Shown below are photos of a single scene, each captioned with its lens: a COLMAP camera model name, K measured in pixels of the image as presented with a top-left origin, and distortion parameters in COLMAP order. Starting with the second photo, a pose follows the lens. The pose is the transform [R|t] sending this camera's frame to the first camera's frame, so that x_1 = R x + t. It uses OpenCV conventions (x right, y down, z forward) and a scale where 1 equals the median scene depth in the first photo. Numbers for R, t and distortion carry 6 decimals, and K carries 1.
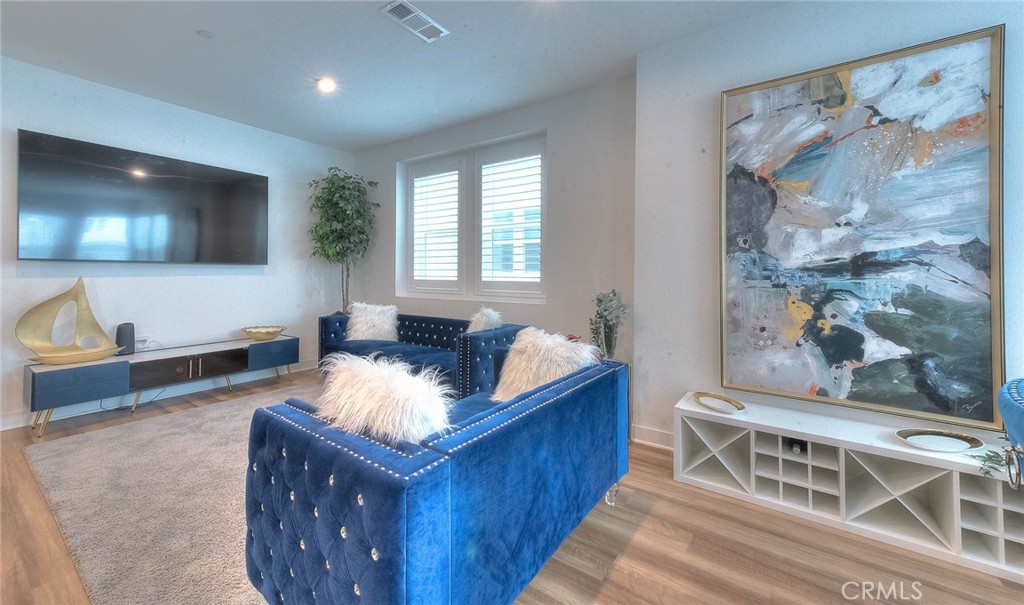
lens RADIAL K [[401.2, 0, 509.0], [0, 401.2, 271.3], [0, 0, 1]] dist [0.016915, -0.000343]
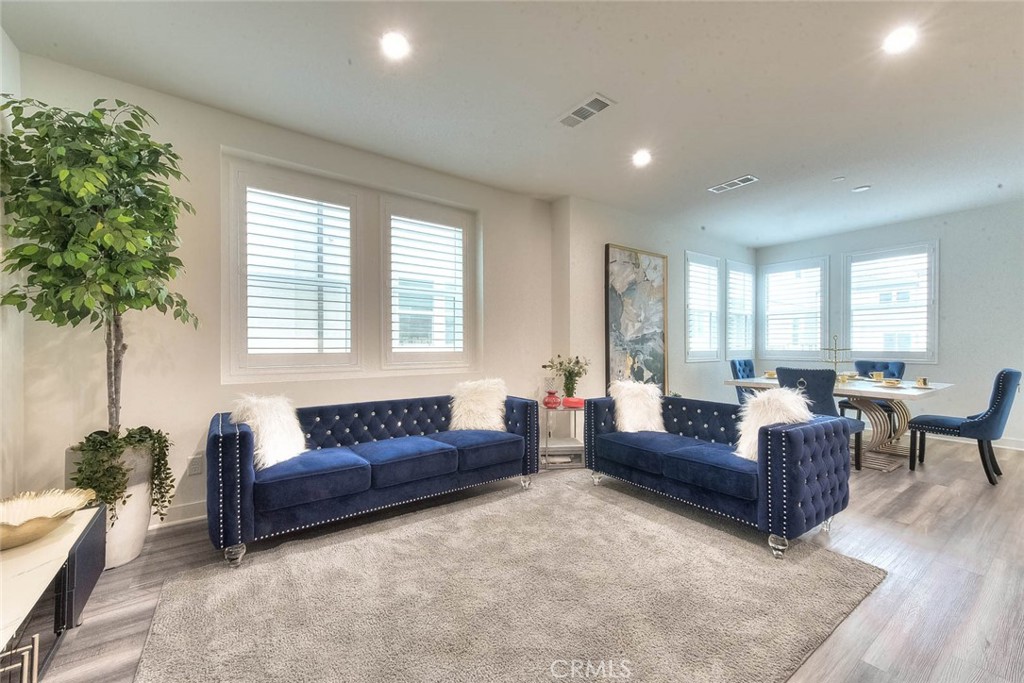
lens RADIAL K [[408.5, 0, 510.9], [0, 408.5, 341.4], [0, 0, 1]] dist [0.024047, -0.001781]
pose [[0.315768, 0.002192, 0.948834, -1.040455], [-0.003890, 0.999992, -0.001015, 0.000938], [-0.948828, -0.003371, 0.315774, 0.637985]]
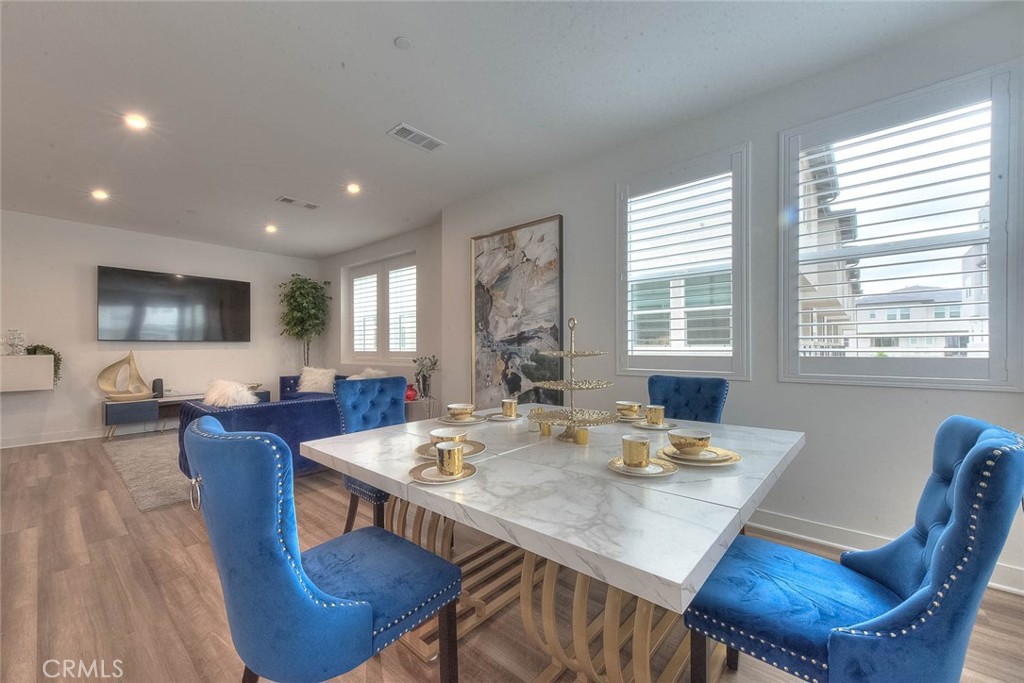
lens RADIAL K [[408.5, 0, 511.2], [0, 408.5, 344.8], [0, 0, 1]] dist [0.024047, -0.001781]
pose [[0.994965, -0.009109, -0.099810, 0.658018], [0.008753, 0.999954, -0.004012, 0.012655], [0.099842, 0.003118, 0.994998, -0.533283]]
